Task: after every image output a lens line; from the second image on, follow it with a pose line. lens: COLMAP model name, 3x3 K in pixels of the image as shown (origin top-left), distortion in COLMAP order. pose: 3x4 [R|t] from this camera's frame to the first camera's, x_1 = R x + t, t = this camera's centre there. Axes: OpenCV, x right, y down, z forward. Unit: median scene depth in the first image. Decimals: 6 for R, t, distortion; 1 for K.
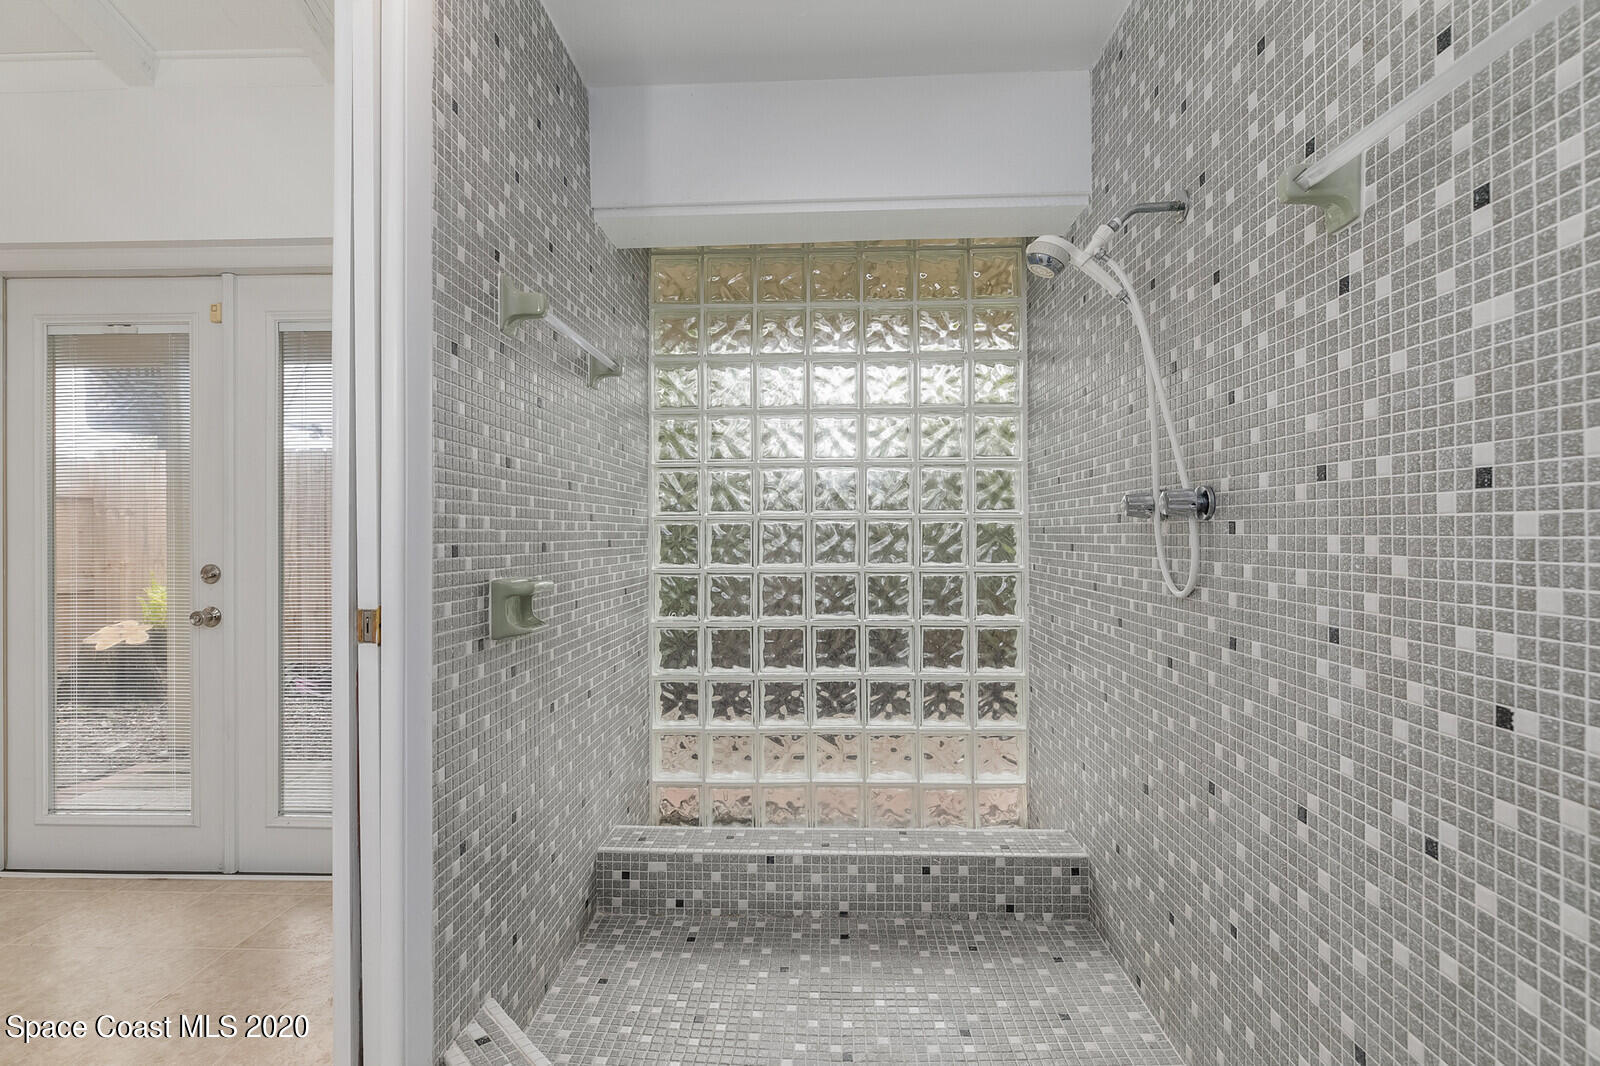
lens RADIAL K [[802.1, 0, 795.9], [0, 802.1, 531.6], [0, 0, 1]] dist [0.001518, 0.000449]
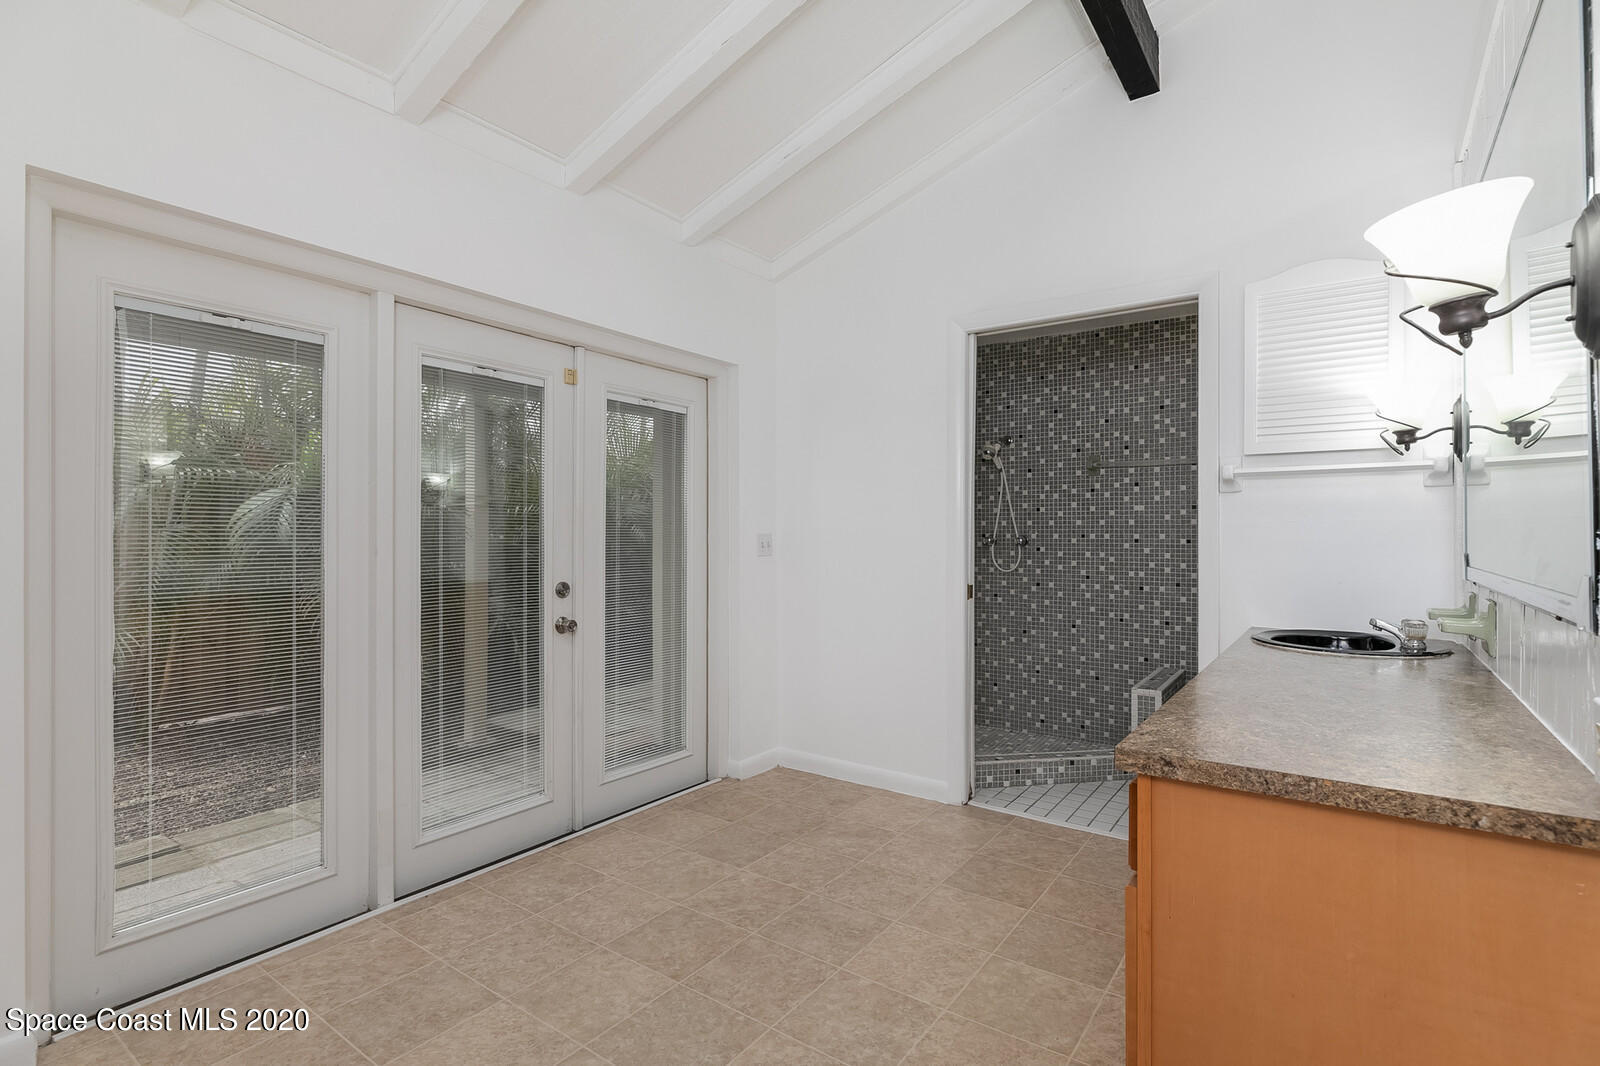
lens RADIAL K [[802.1, 0, 799.6], [0, 802.1, 532.4], [0, 0, 1]] dist [0.001518, 0.000449]
pose [[0.524225, 0.007196, 0.851549, -3.946869], [-0.004919, 0.999973, -0.005422, -0.072861], [-0.851565, -0.001347, 0.524247, 0.152601]]
